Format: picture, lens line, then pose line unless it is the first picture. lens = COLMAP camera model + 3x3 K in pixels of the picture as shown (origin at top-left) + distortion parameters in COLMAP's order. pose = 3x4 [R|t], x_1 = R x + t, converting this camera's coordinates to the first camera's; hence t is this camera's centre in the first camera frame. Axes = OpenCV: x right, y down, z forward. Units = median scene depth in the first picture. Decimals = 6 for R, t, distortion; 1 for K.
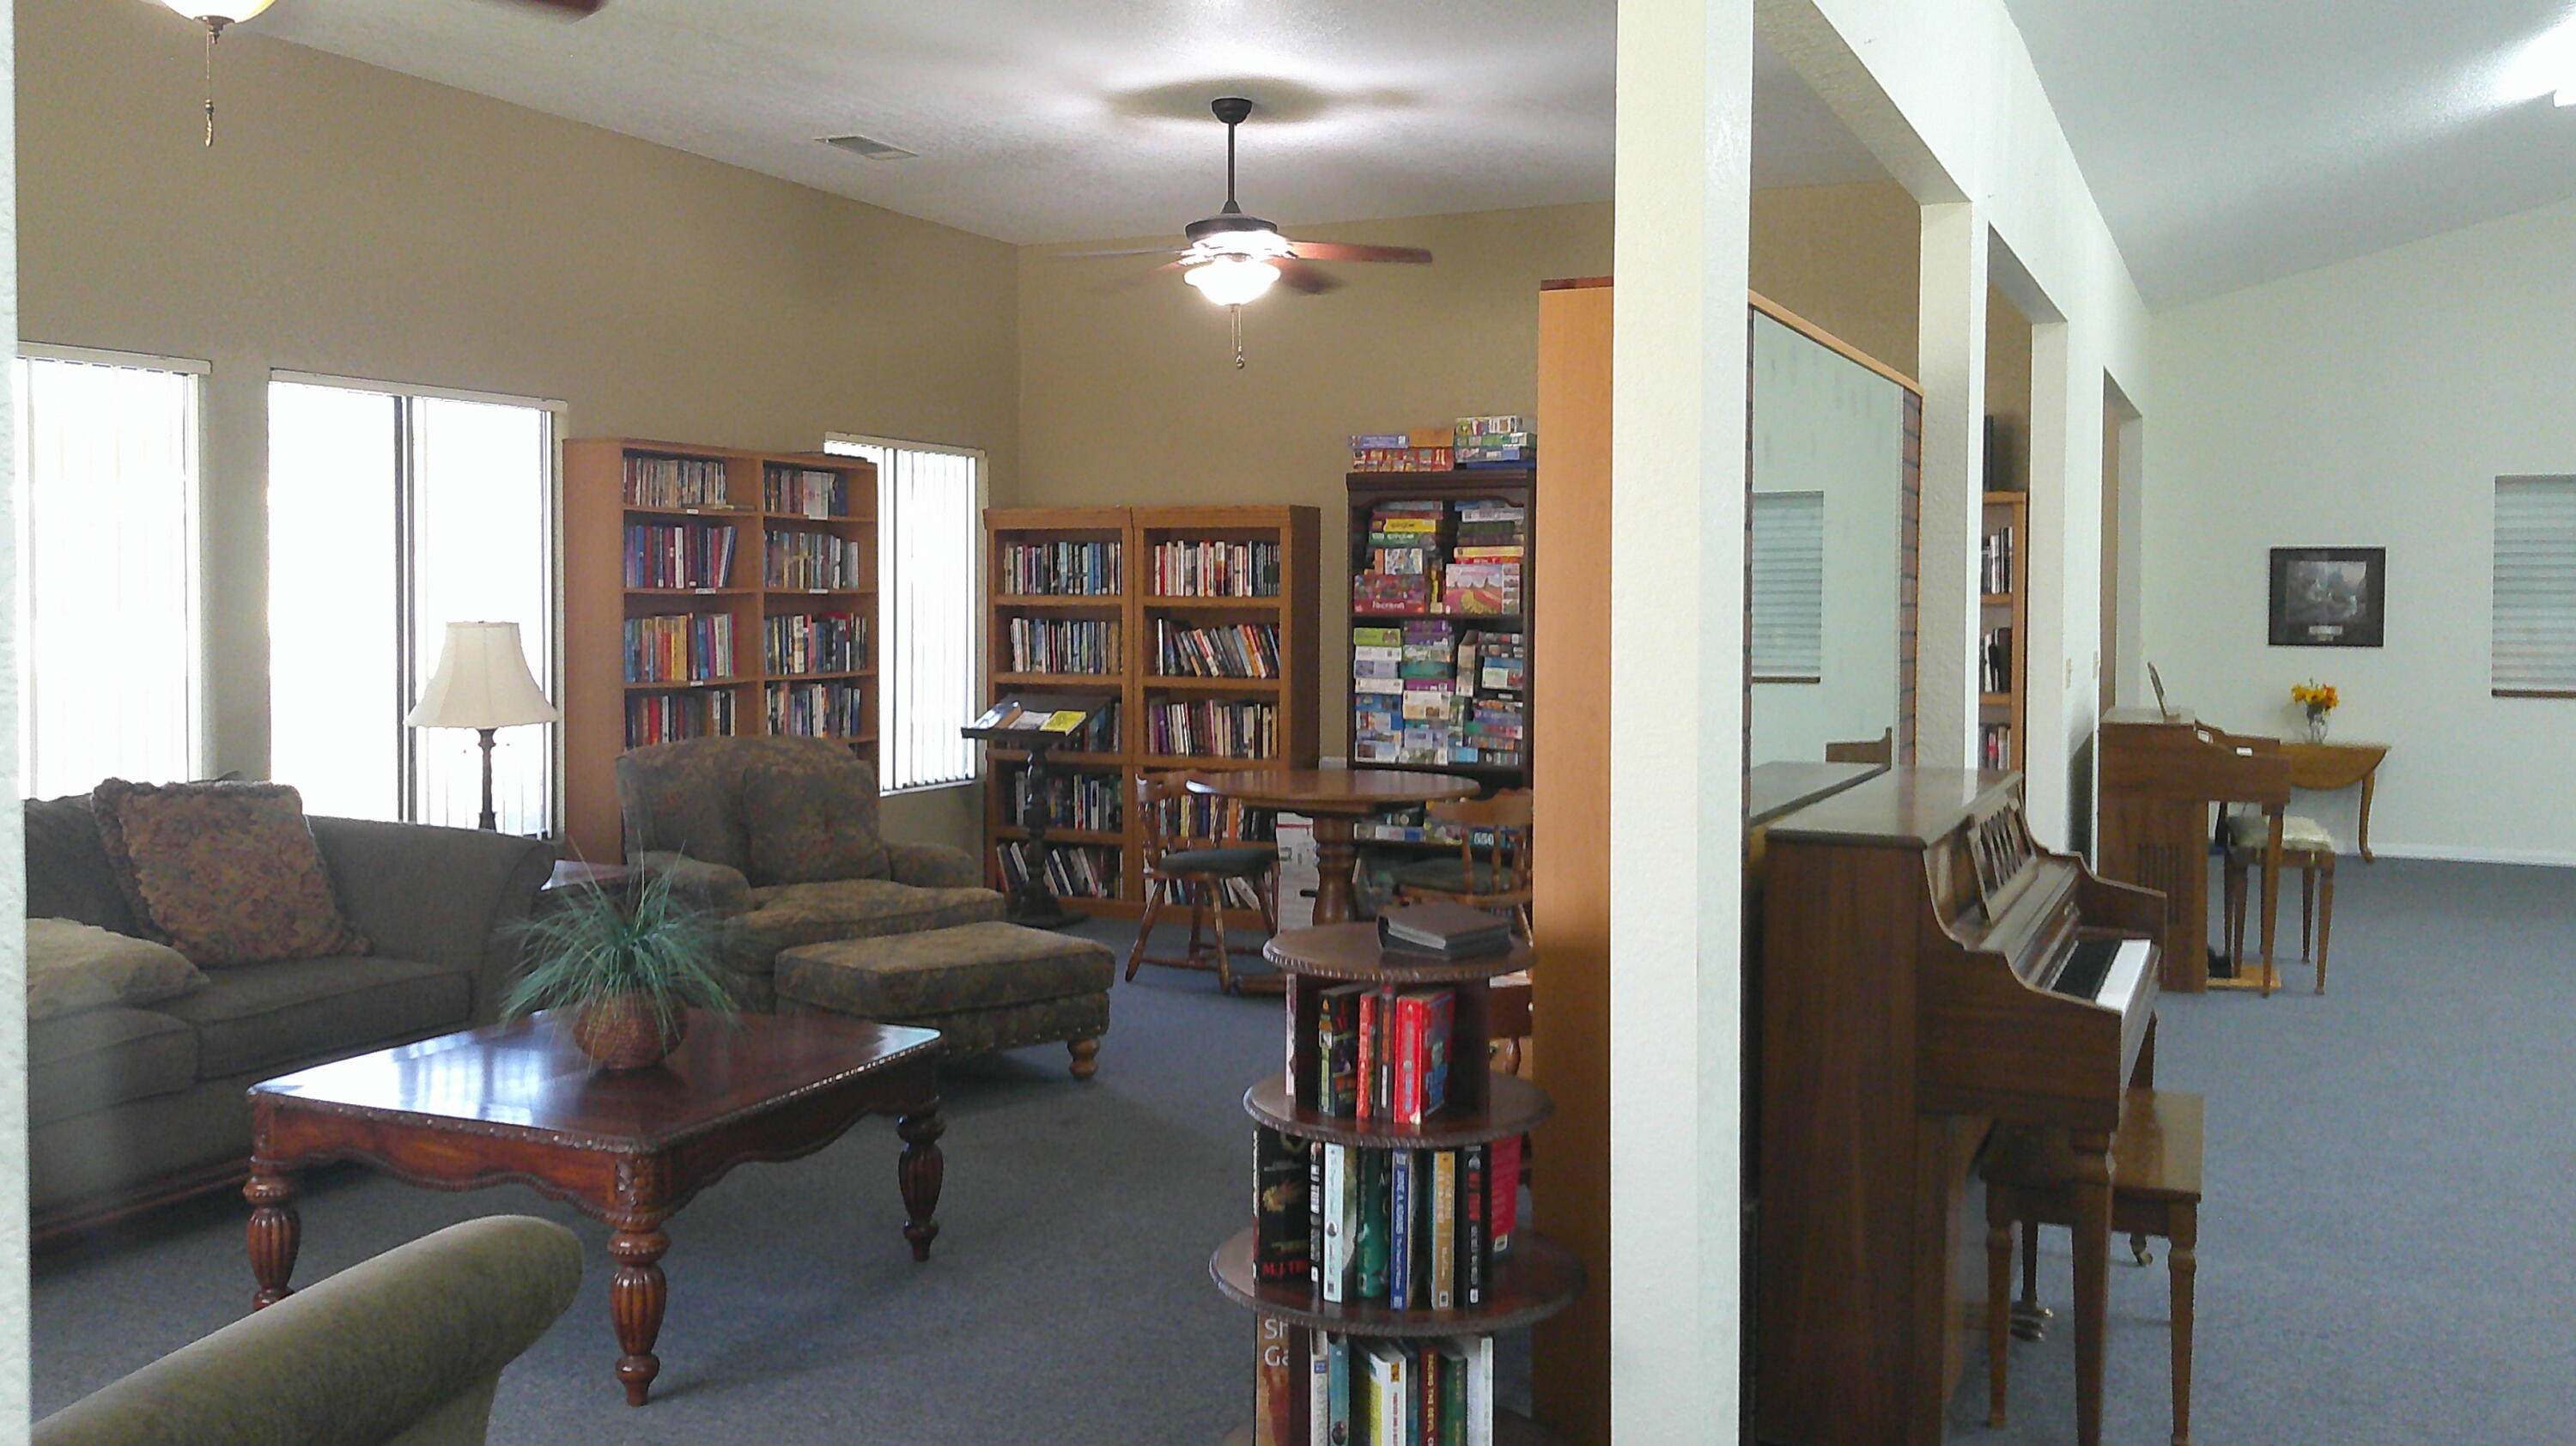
lens RADIAL K [[2098.2, 0, 1290.3], [0, 2098.2, 659.3], [0, 0, 1]] dist [0.056791, -0.104656]
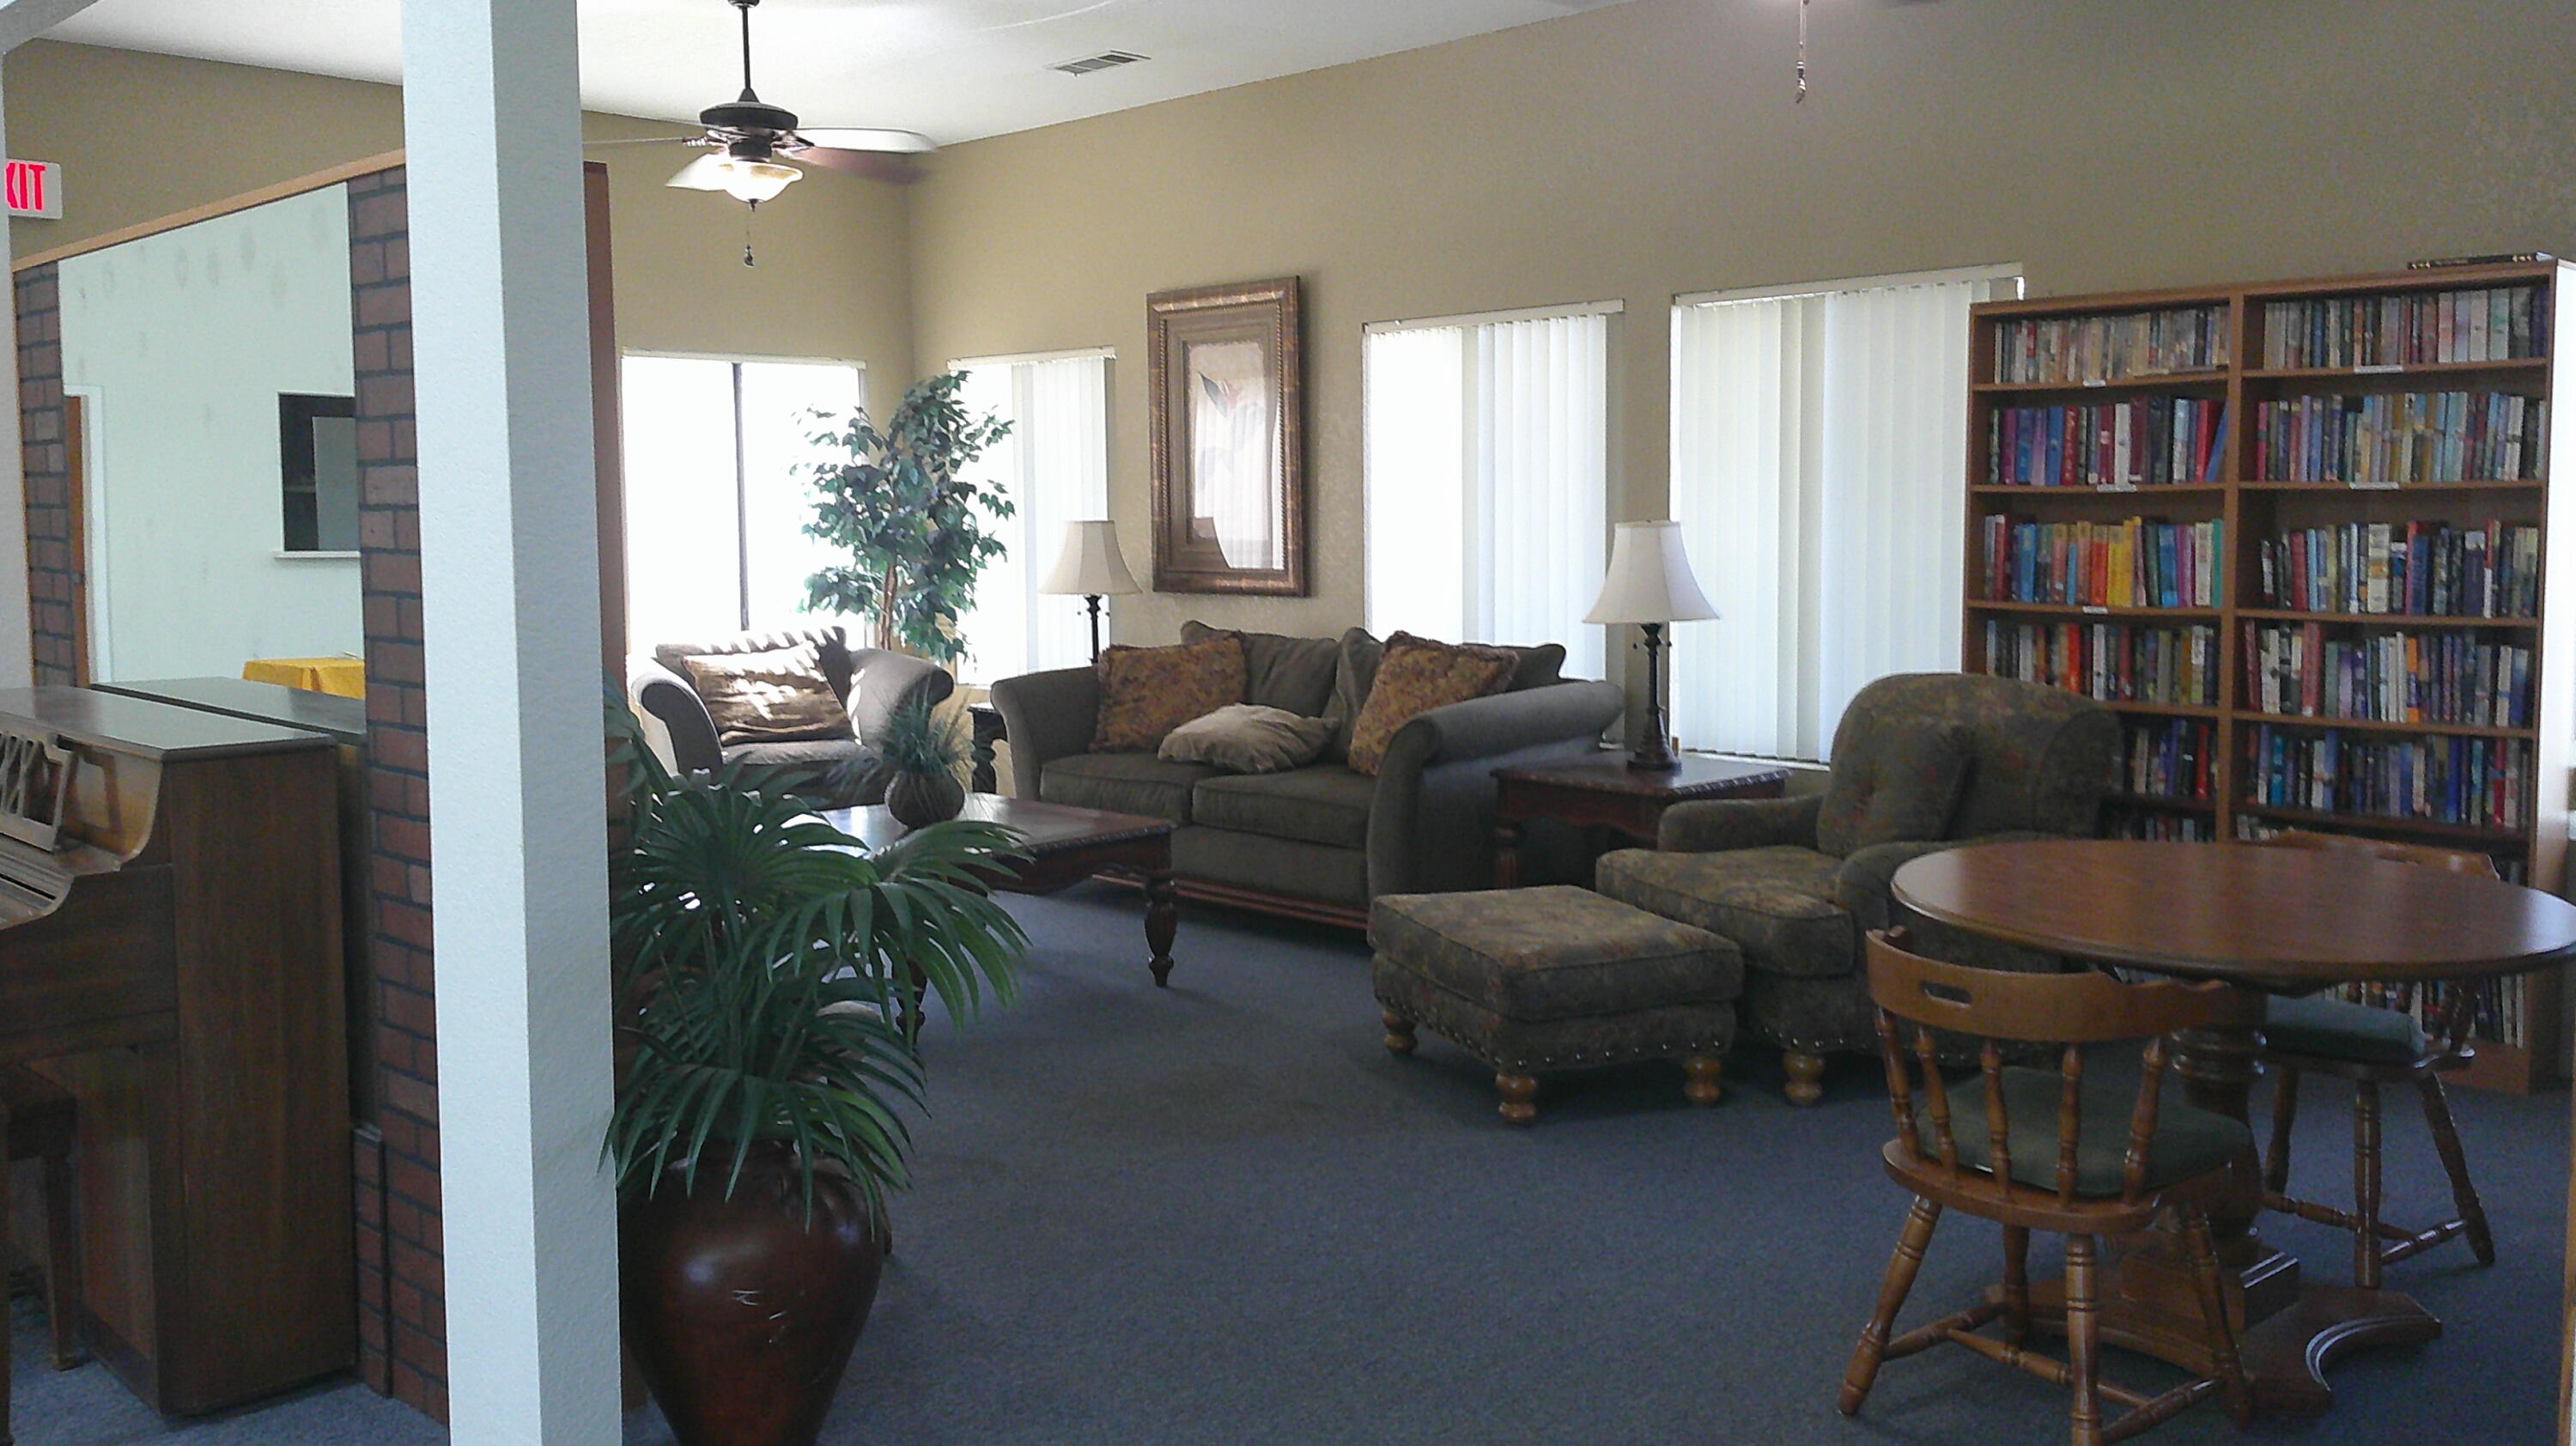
lens RADIAL K [[2098.2, 0, 1290.3], [0, 2098.2, 659.3], [0, 0, 1]] dist [0.056791, -0.104656]
pose [[-0.337024, 0.067732, -0.939056, 0.524217], [-0.026296, 0.996343, 0.081302, -0.024761], [0.941129, 0.052094, -0.334011, 0.966832]]
